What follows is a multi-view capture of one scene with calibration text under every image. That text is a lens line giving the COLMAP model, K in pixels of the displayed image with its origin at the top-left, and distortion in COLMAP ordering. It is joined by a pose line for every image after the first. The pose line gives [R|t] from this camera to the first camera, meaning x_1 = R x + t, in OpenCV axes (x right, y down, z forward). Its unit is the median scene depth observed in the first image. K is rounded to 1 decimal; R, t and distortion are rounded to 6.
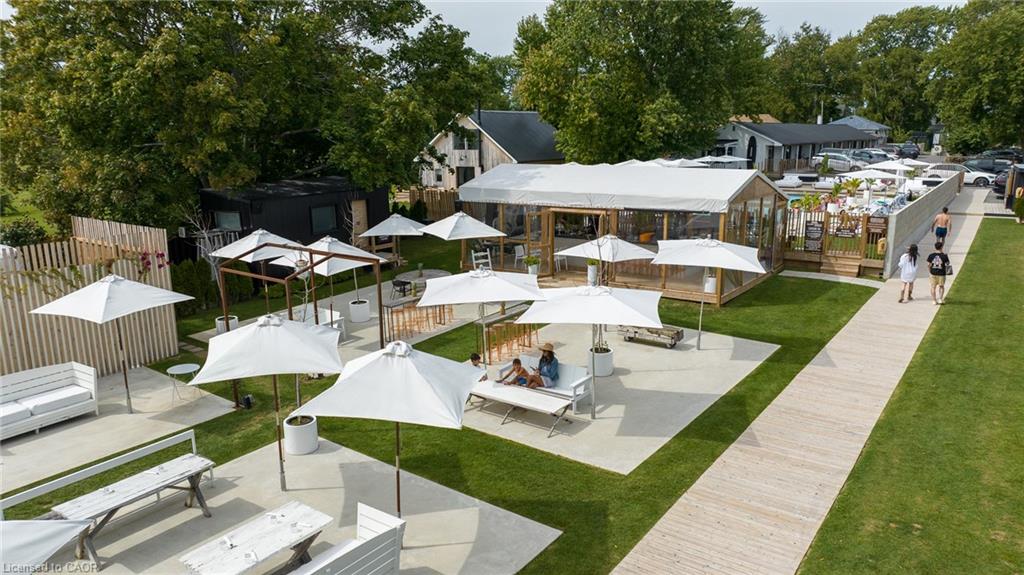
lens RADIAL K [[711.7, 0, 512.0], [0, 711.7, 287.5], [0, 0, 1]] dist [-0.019868, 0.002742]
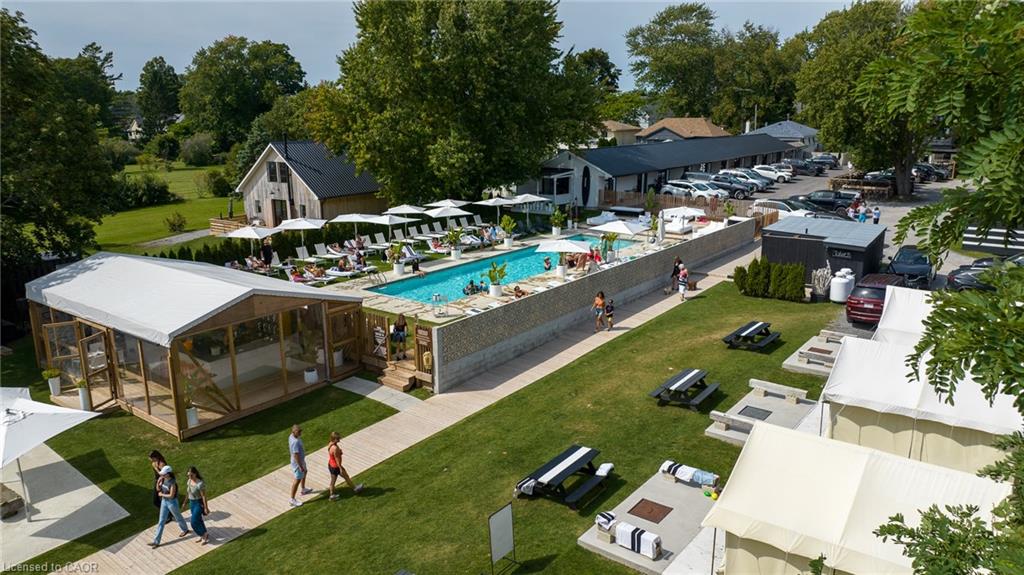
lens RADIAL K [[720.6, 0, 512.0], [0, 720.6, 287.5], [0, 0, 1]] dist [-0.022673, 0.001179]
pose [[0.999602, 0.009123, -0.026708, 0.277450], [-0.008464, 0.999659, 0.024692, -0.075649], [0.026924, -0.024456, 0.999338, 0.019411]]
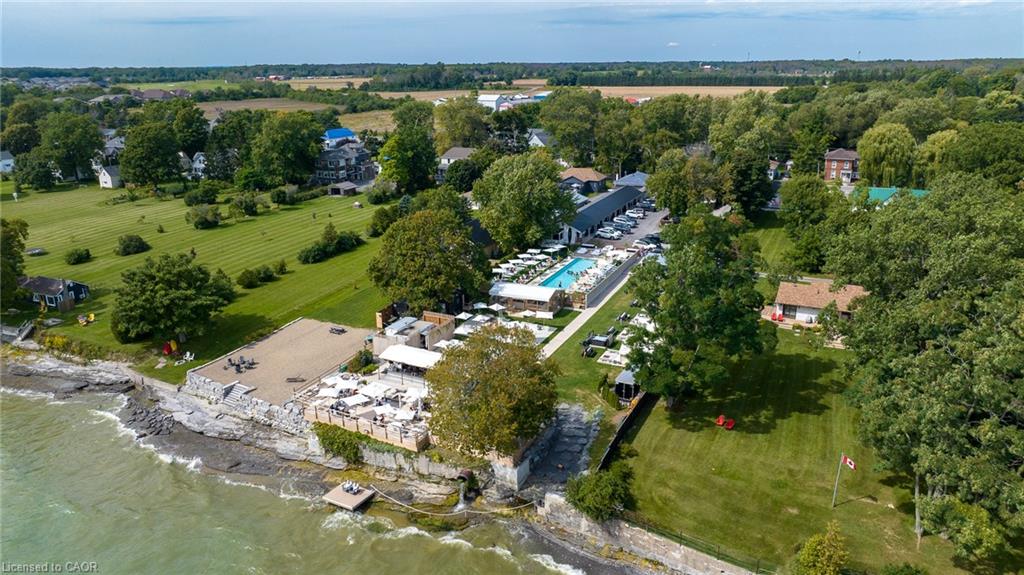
lens RADIAL K [[709.7, 0, 512.0], [0, 709.7, 287.5], [0, 0, 1]] dist [-0.024757, -0.000856]
pose [[0.982863, -0.054462, 0.176108, -0.310623], [0.039809, 0.995526, 0.085691, -0.236474], [-0.179987, -0.077212, 0.980634, -1.432963]]
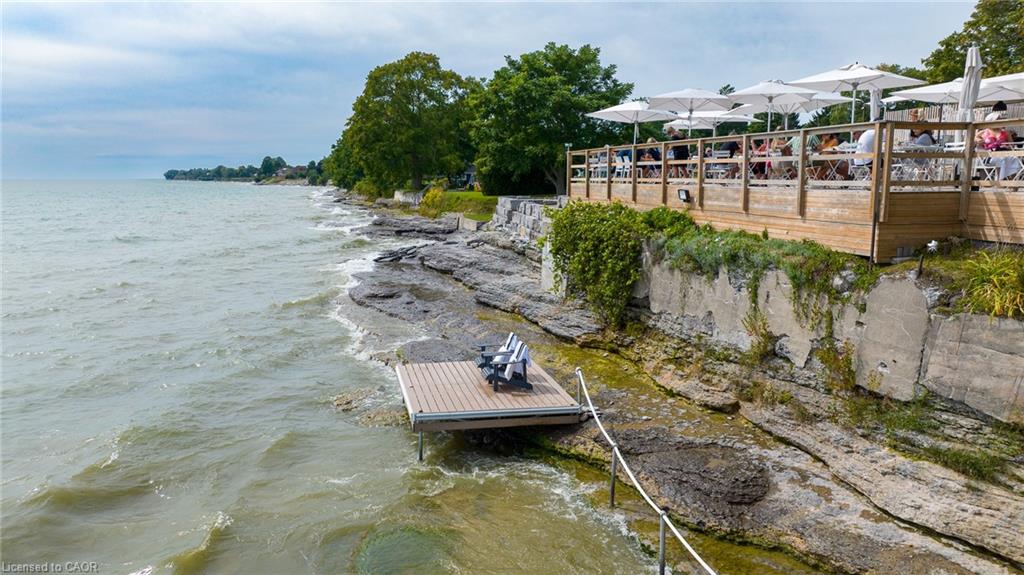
lens RADIAL K [[720.6, 0, 512.0], [0, 720.6, 287.5], [0, 0, 1]] dist [-0.022673, 0.001179]
pose [[0.803625, 0.101347, -0.586443, -0.231725], [-0.134024, 0.990900, -0.012414, 0.182190], [0.579848, 0.088574, 0.809895, -0.416010]]
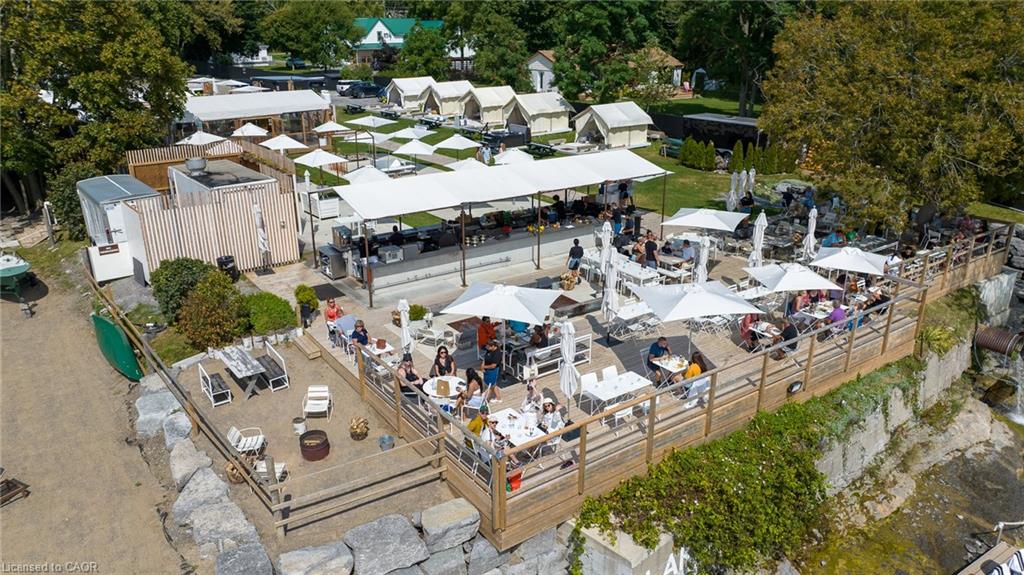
lens RADIAL K [[720.6, 0, 512.0], [0, 720.6, 287.5], [0, 0, 1]] dist [-0.022673, 0.001179]
pose [[0.287682, -0.325587, 0.900684, -0.666023], [0.212689, 0.938676, 0.271387, -0.023508], [-0.933811, 0.113492, 0.339289, -0.115982]]
